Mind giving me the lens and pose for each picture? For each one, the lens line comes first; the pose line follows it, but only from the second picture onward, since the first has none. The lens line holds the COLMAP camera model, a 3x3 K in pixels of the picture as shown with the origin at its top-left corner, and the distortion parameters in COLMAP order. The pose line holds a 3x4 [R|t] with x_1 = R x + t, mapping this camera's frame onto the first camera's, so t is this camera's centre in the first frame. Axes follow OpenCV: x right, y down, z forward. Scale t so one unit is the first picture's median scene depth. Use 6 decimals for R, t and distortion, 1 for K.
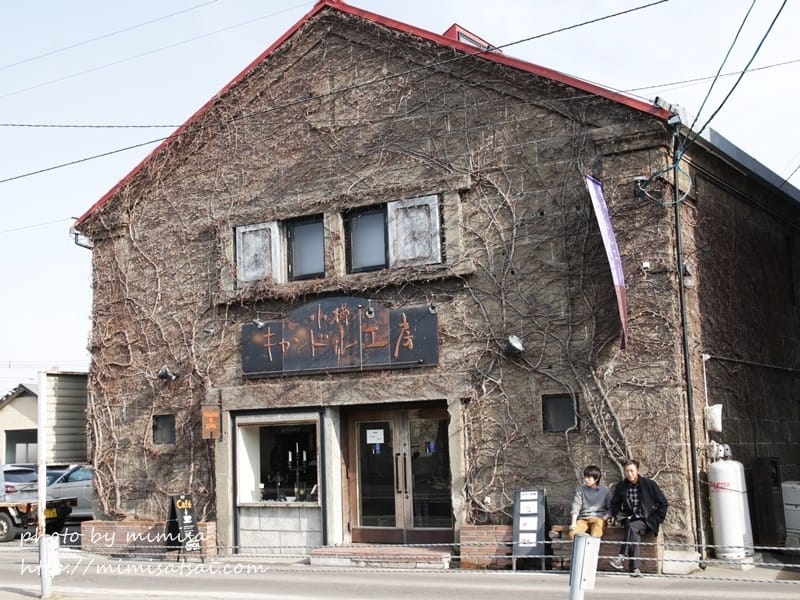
lens RADIAL K [[899.6, 0, 400.0], [0, 899.6, 300.0], [0, 0, 1]] dist [-0.069978, -0.004071]
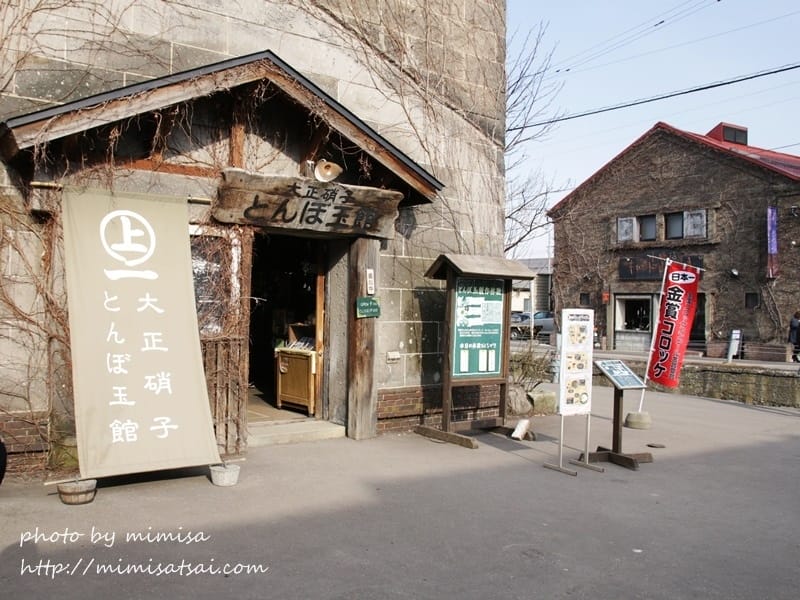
lens RADIAL K [[677.3, 0, 400.0], [0, 677.3, 300.0], [0, 0, 1]] dist [-0.015687, 0.003352]
pose [[0.900809, 0.045774, -0.431797, 0.091961], [0.020760, 0.988751, 0.148126, -0.154115], [0.433720, -0.142397, 0.889725, -0.971718]]
